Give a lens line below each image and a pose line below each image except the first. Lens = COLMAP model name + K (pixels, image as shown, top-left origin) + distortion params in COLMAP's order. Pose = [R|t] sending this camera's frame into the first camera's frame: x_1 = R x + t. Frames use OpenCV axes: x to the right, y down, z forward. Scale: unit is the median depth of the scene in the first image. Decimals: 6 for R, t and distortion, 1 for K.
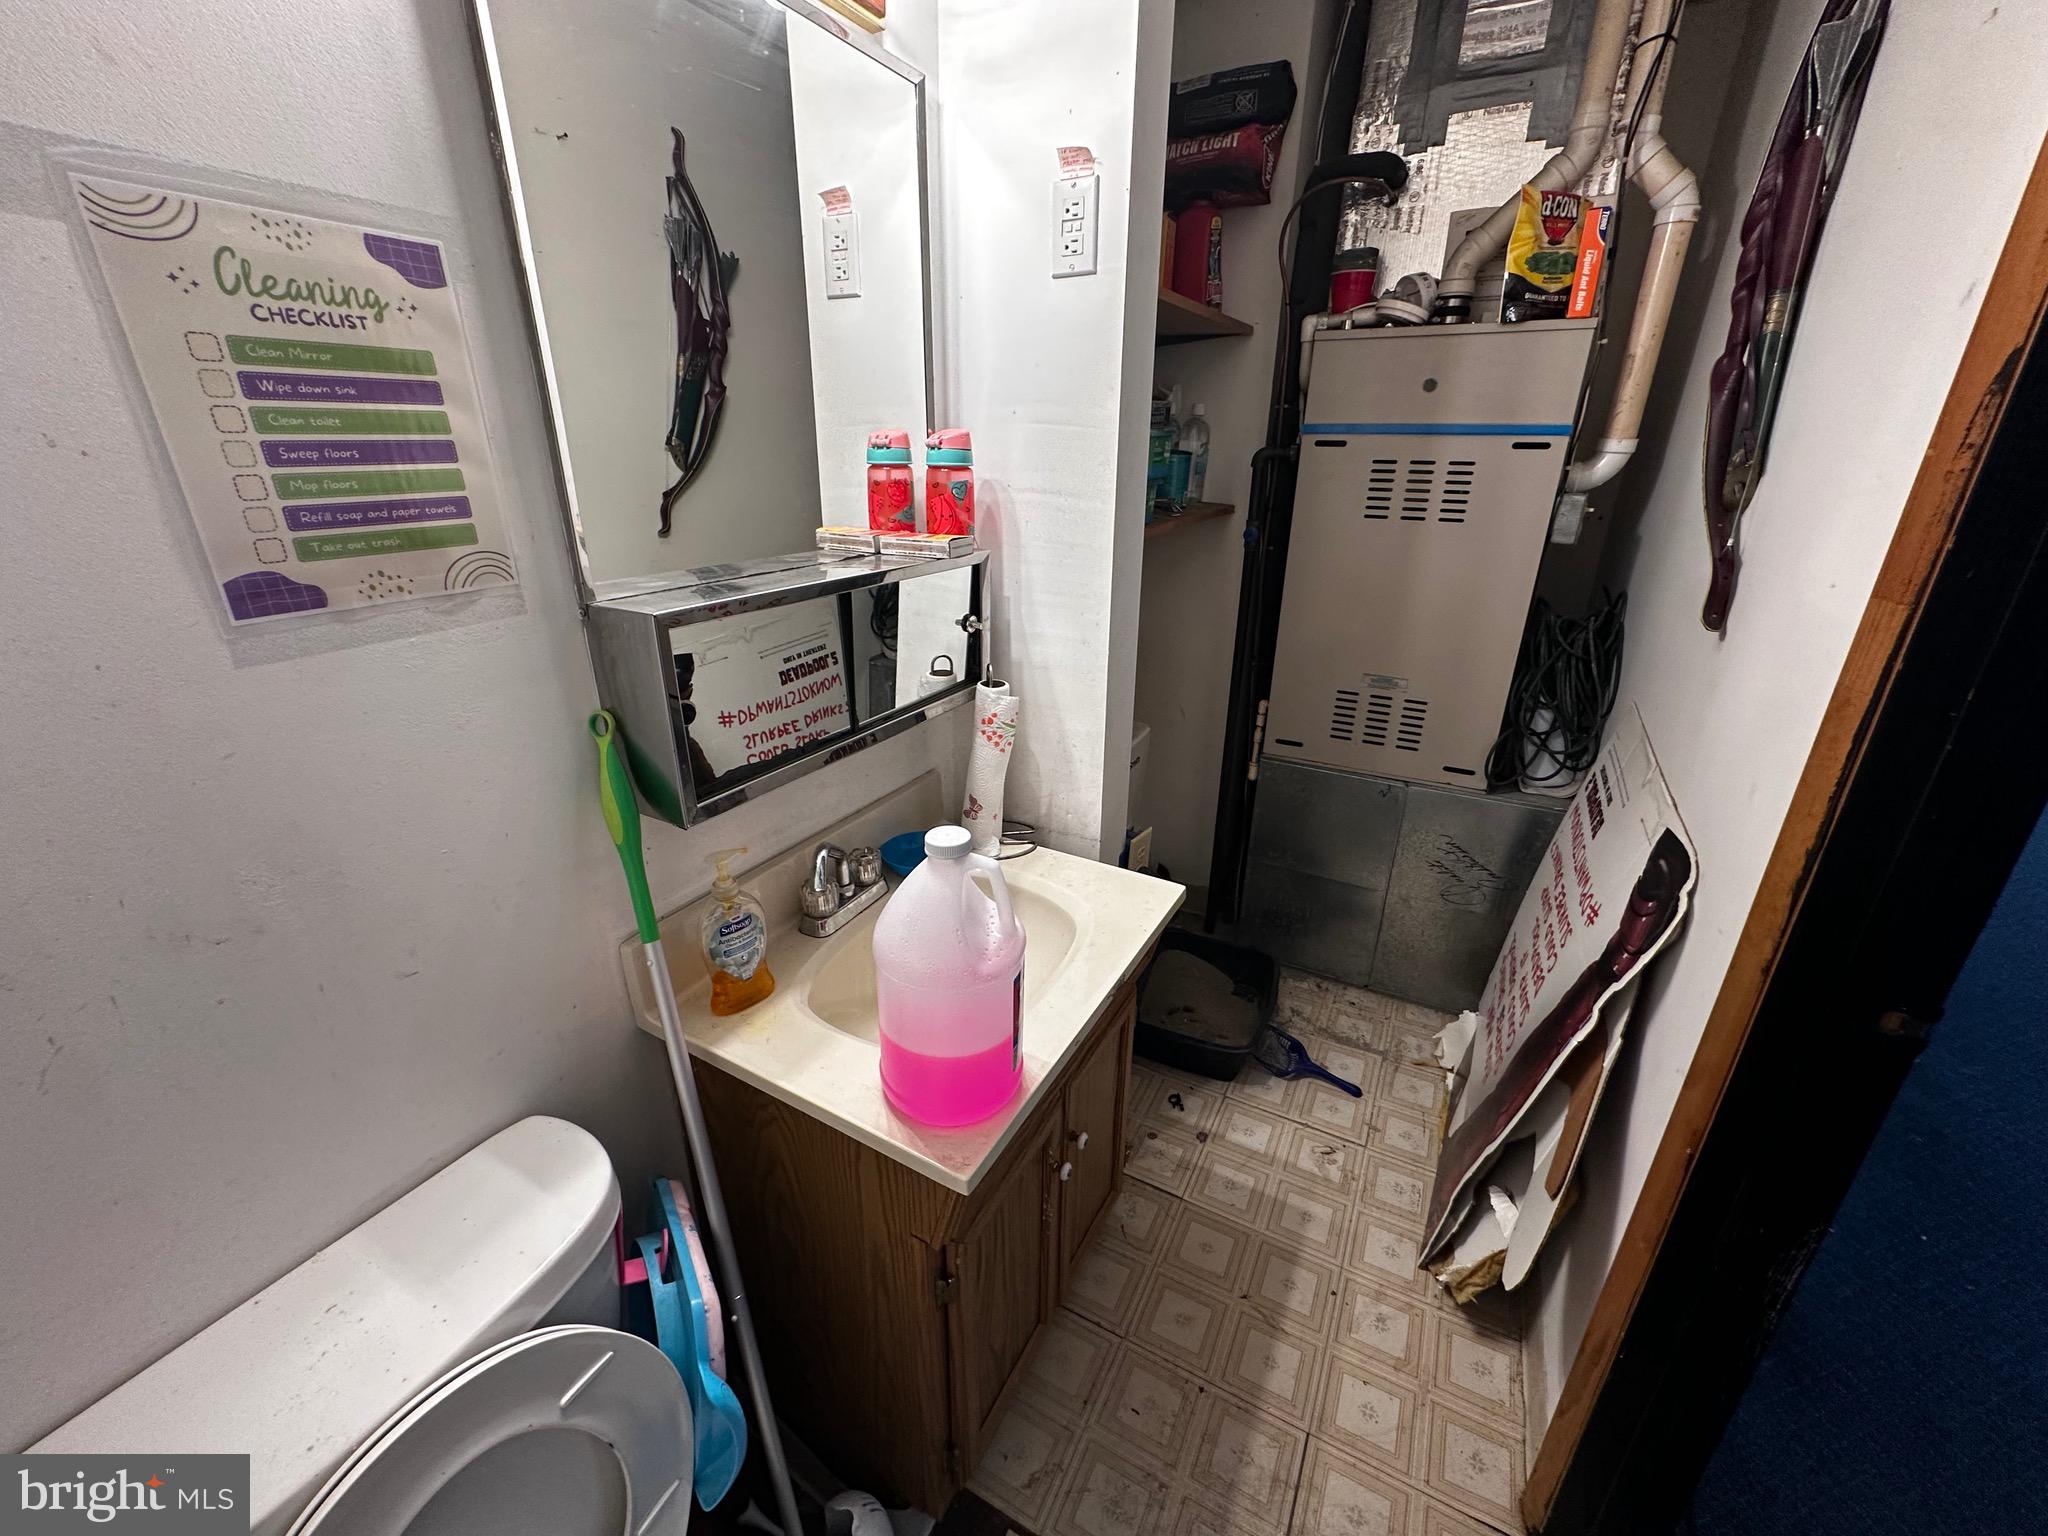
lens RADIAL K [[811.4, 0, 1019.9], [0, 811.4, 773.6], [0, 0, 1]] dist [-0.006398, 0.001593]
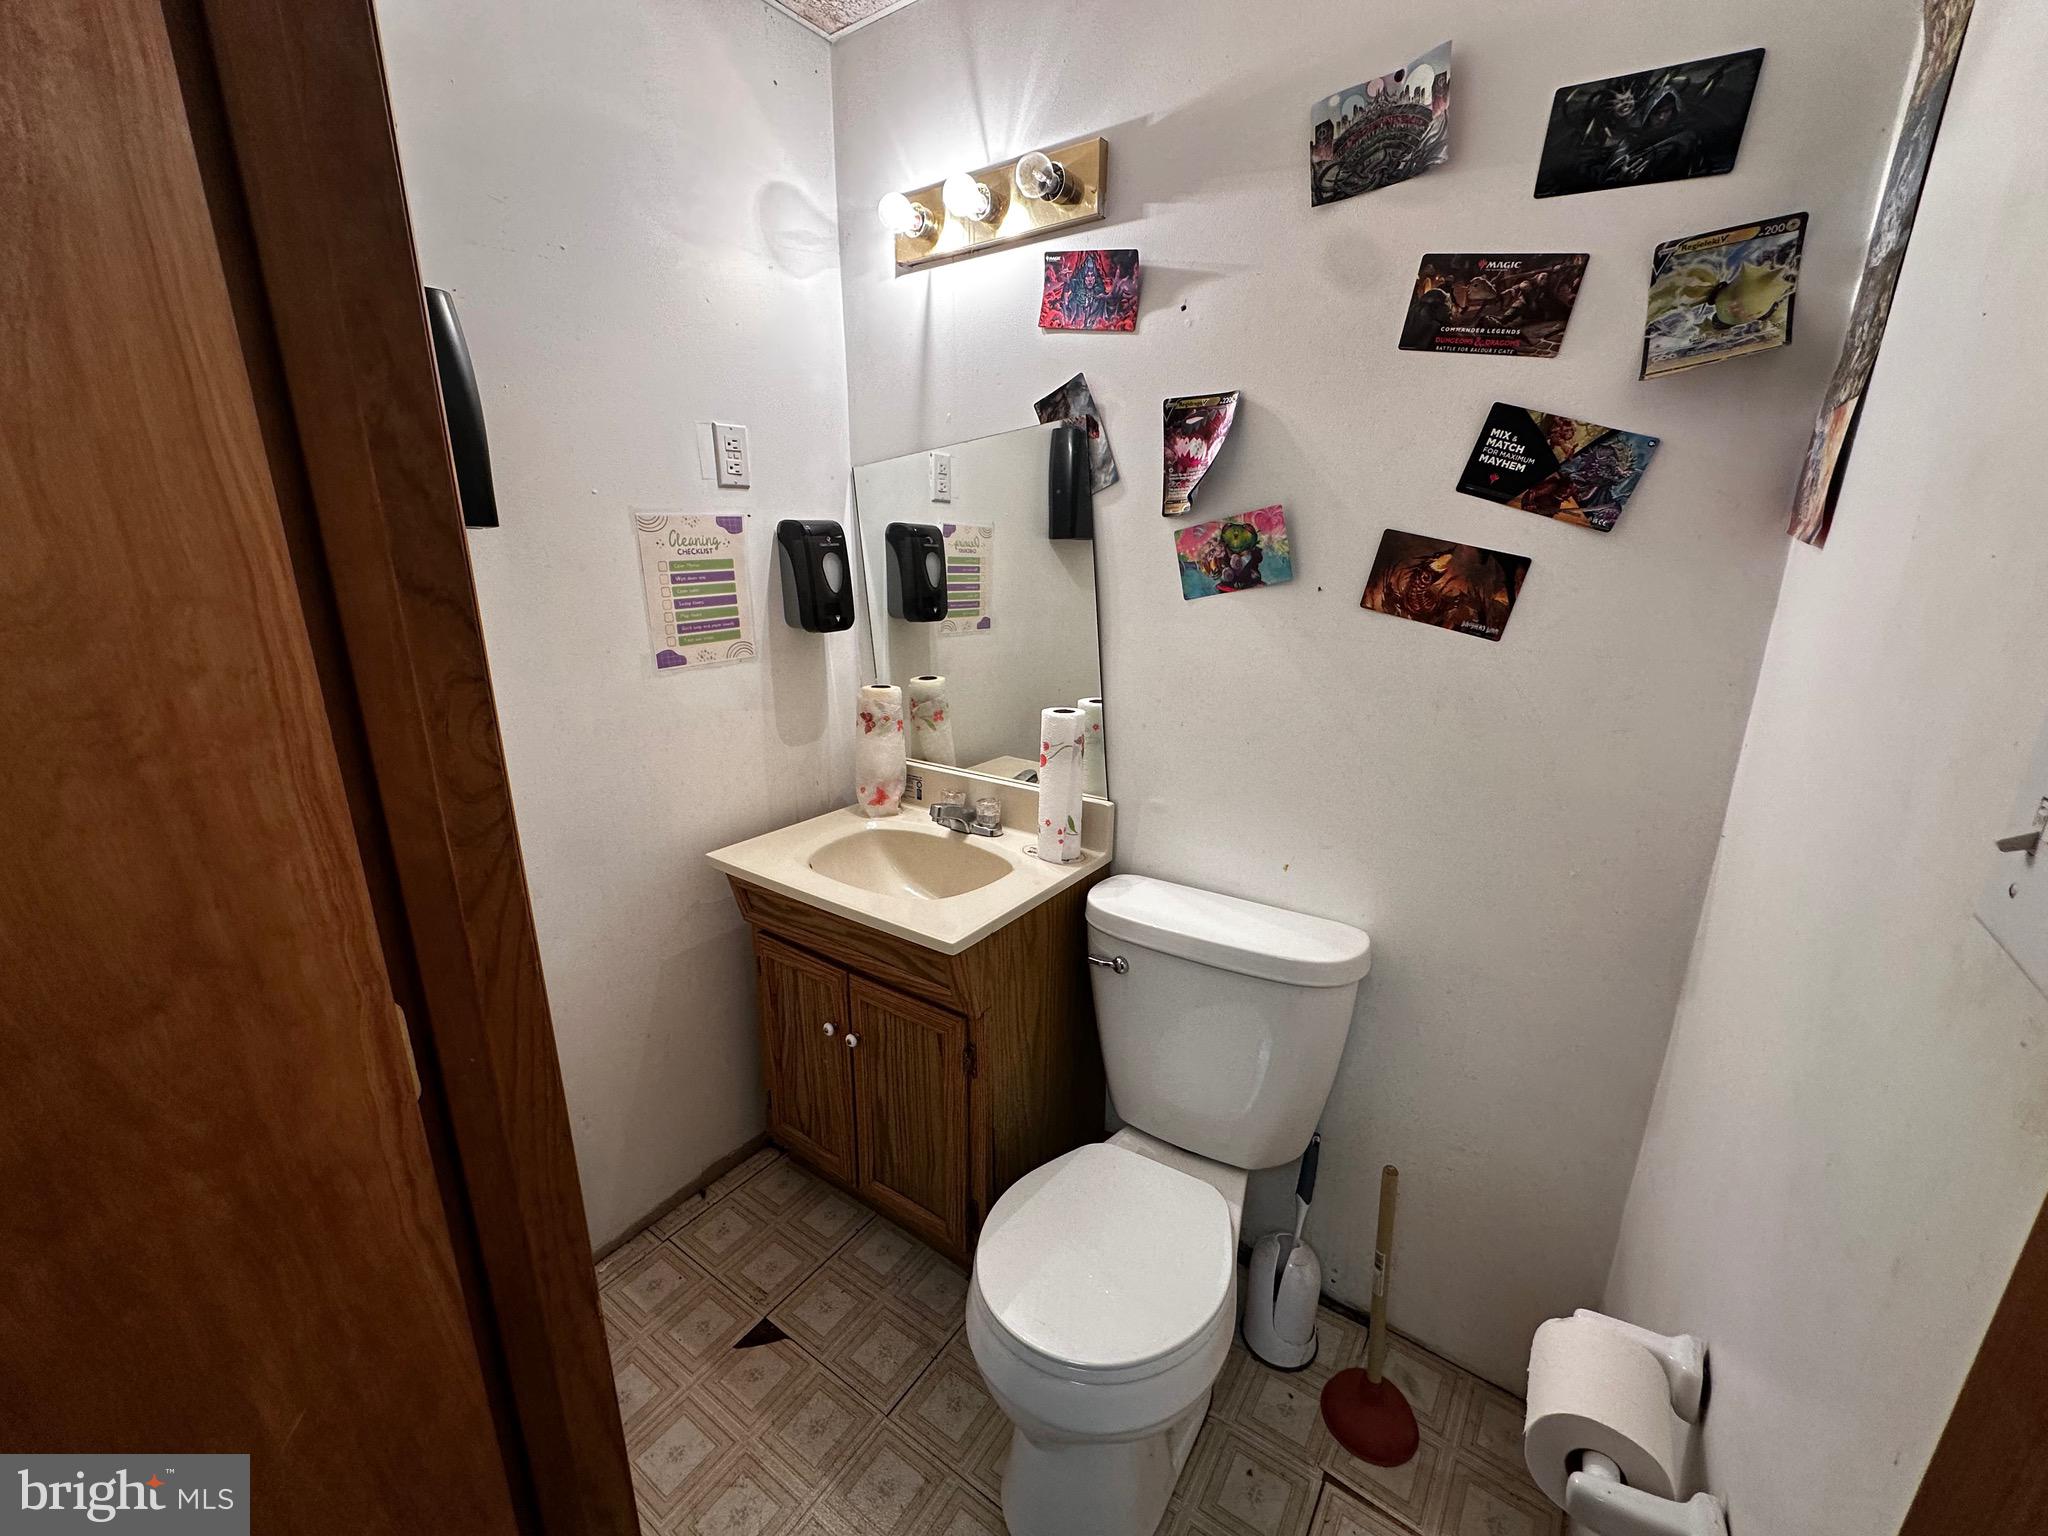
lens RADIAL K [[811.4, 0, 1028.1], [0, 811.4, 766.4], [0, 0, 1]] dist [-0.006398, 0.001593]
pose [[0.993724, 0.026387, -0.108703, 0.426745], [-0.037584, 0.994046, -0.102277, 0.308153], [0.105357, 0.105721, 0.988799, -1.263765]]
